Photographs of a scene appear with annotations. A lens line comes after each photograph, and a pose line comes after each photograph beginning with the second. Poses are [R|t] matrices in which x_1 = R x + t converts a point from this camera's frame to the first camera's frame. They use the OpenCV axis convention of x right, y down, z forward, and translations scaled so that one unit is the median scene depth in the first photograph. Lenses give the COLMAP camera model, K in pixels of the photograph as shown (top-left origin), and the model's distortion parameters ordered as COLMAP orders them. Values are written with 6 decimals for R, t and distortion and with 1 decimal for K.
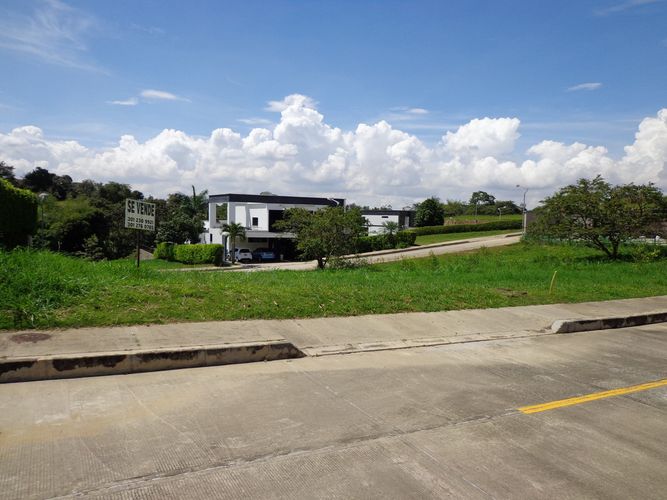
lens RADIAL K [[490.1, 0, 335.1], [0, 490.1, 252.7], [0, 0, 1]] dist [-0.021705, 0.024604]
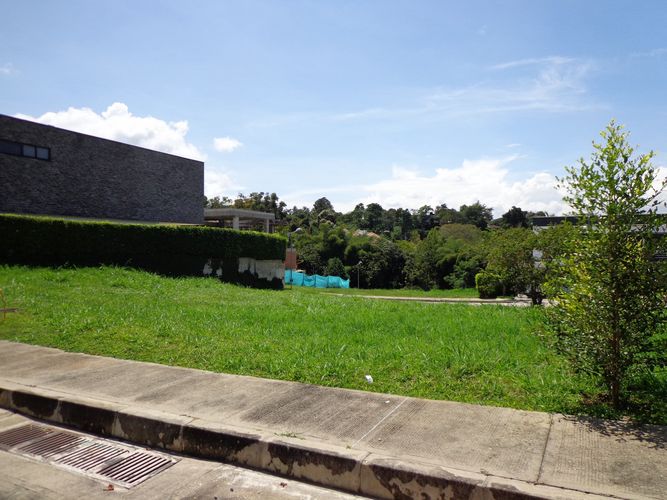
lens RADIAL K [[490.1, 0, 334.7], [0, 490.1, 249.6], [0, 0, 1]] dist [-0.021705, 0.024604]
pose [[0.574969, -0.020248, -0.817925, 0.288858], [-0.043499, 0.997523, -0.055272, -0.000422], [0.817018, 0.067359, 0.572664, 0.215792]]
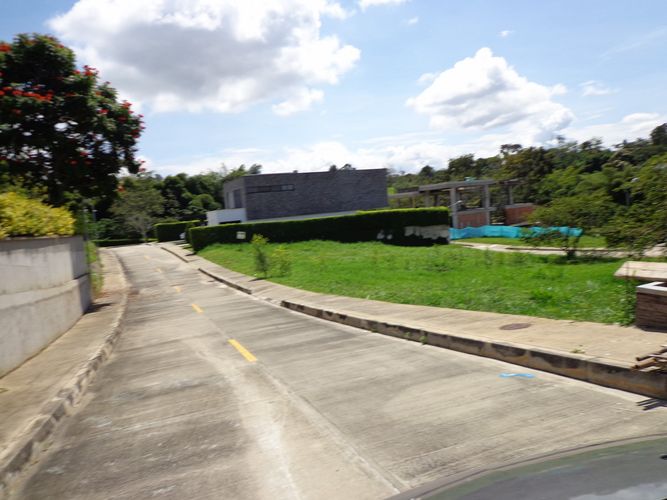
lens RADIAL K [[490.1, 0, 330.1], [0, 490.1, 254.5], [0, 0, 1]] dist [-0.021705, 0.024604]
pose [[-0.073041, 0.073850, -0.994591, 0.731386], [0.017999, 0.997190, 0.072721, -0.039306], [0.997166, -0.012590, -0.074165, 0.397494]]
